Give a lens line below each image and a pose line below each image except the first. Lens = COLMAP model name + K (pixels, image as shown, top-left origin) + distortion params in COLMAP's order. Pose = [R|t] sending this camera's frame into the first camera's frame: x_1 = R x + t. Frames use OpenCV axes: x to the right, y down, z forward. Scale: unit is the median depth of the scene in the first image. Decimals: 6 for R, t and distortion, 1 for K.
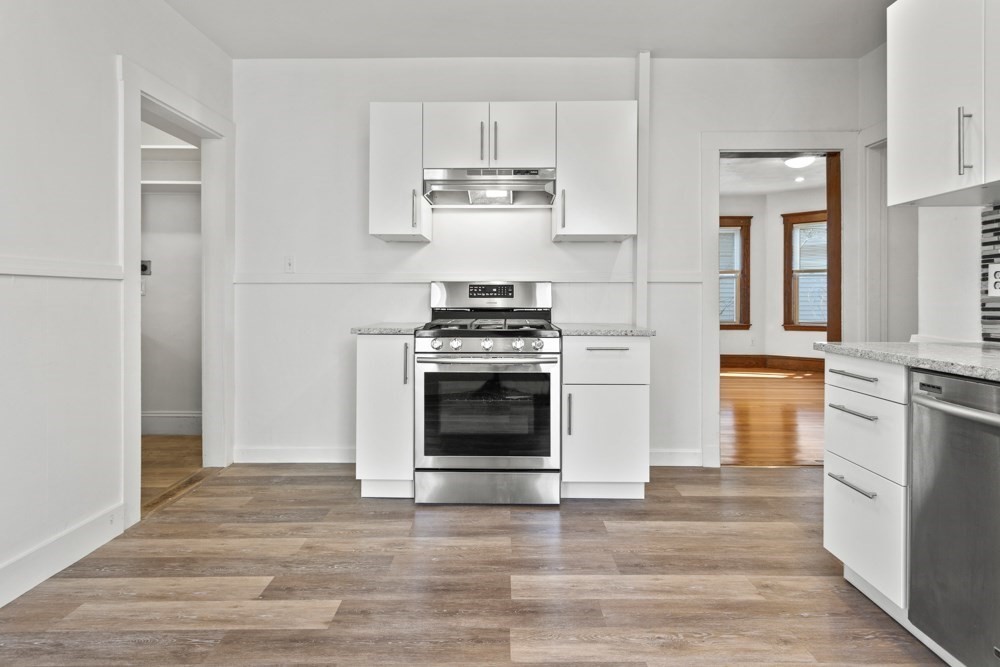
lens RADIAL K [[493.4, 0, 503.4], [0, 493.4, 296.5], [0, 0, 1]] dist [0.001551, 0.000609]
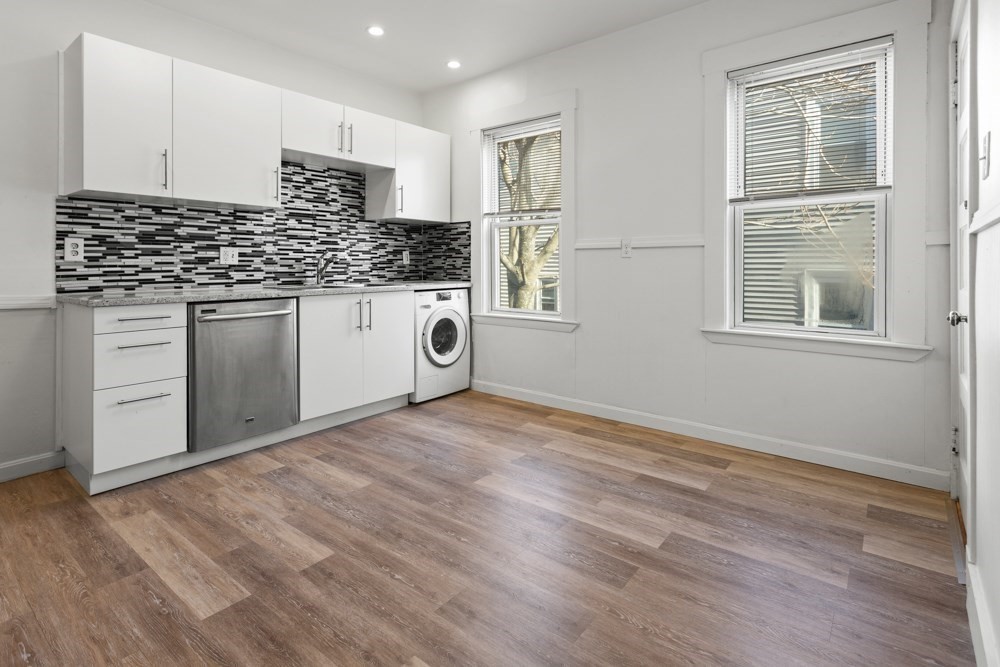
lens RADIAL K [[499.0, 0, 492.2], [0, 499.0, 270.4], [0, 0, 1]] dist [0.001729, 0.001510]
pose [[-0.771608, -0.010208, 0.636017, -0.840441], [-0.001641, 0.999900, 0.014058, 0.004752], [-0.636096, 0.009804, -0.771547, 1.326306]]
